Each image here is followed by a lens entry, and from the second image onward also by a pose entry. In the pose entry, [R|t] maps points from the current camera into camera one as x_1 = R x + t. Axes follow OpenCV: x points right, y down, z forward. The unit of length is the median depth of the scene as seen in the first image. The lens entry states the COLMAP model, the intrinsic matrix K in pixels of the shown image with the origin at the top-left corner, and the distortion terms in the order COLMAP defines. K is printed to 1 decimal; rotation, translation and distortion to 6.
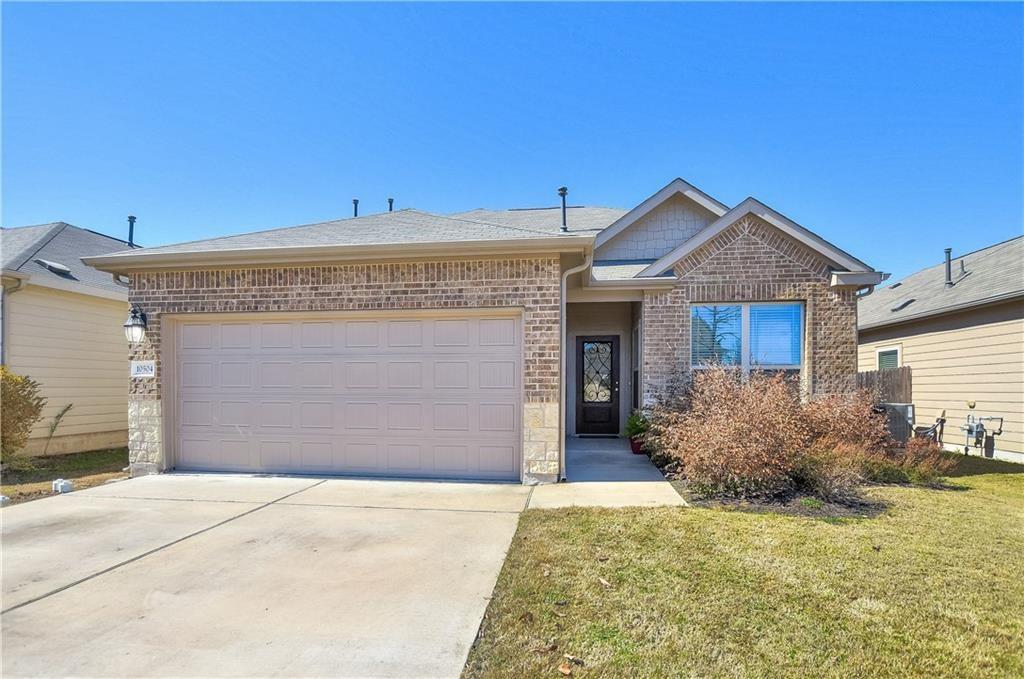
lens RADIAL K [[474.9, 0, 514.6], [0, 474.9, 384.5], [0, 0, 1]] dist [-0.004320, -0.000240]
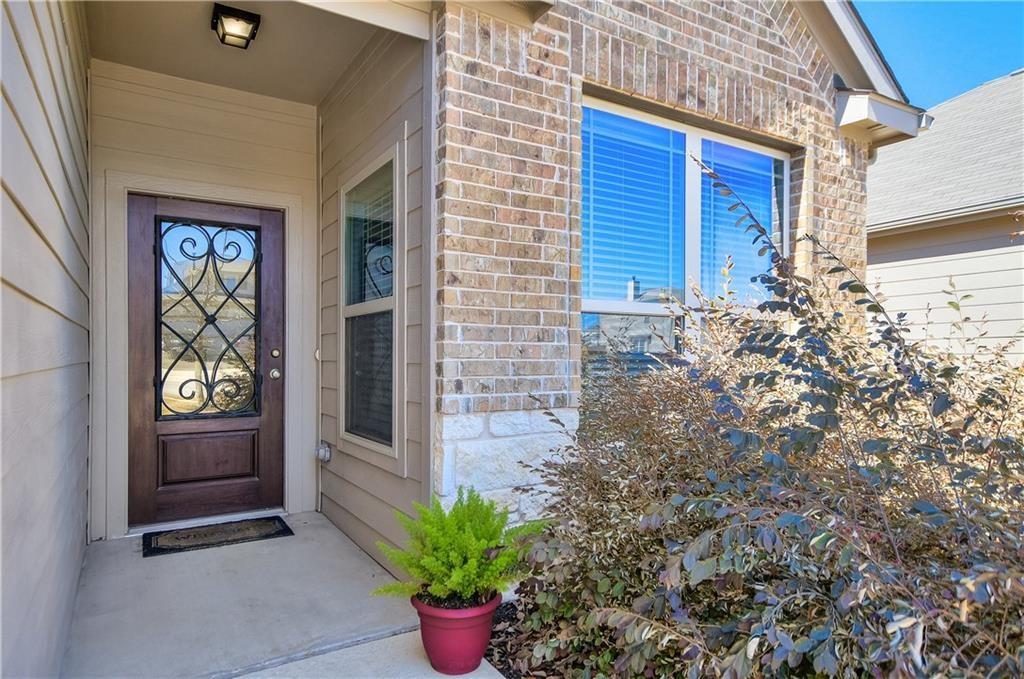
lens RADIAL K [[616.1, 0, 513.8], [0, 616.1, 349.7], [0, 0, 1]] dist [0.019162, -0.000229]
pose [[0.774615, 0.007057, 0.632393, 0.096047], [-0.001828, 0.999959, -0.008919, -0.003600], [-0.632430, 0.005753, 0.774596, 0.748180]]
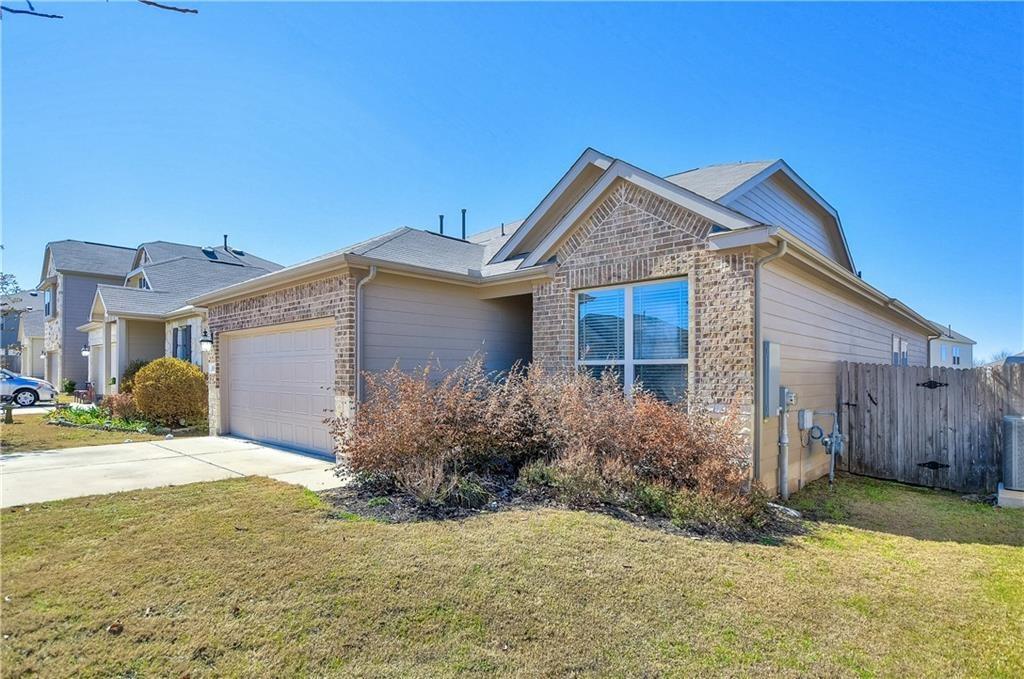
lens RADIAL K [[527.0, 0, 511.9], [0, 527.0, 373.1], [0, 0, 1]] dist [0.000908, 0.000048]
pose [[0.811856, 0.001603, -0.583856, 0.880553], [-0.006318, 0.999962, -0.006040, -0.010652], [0.583824, 0.008593, 0.811835, 0.138624]]
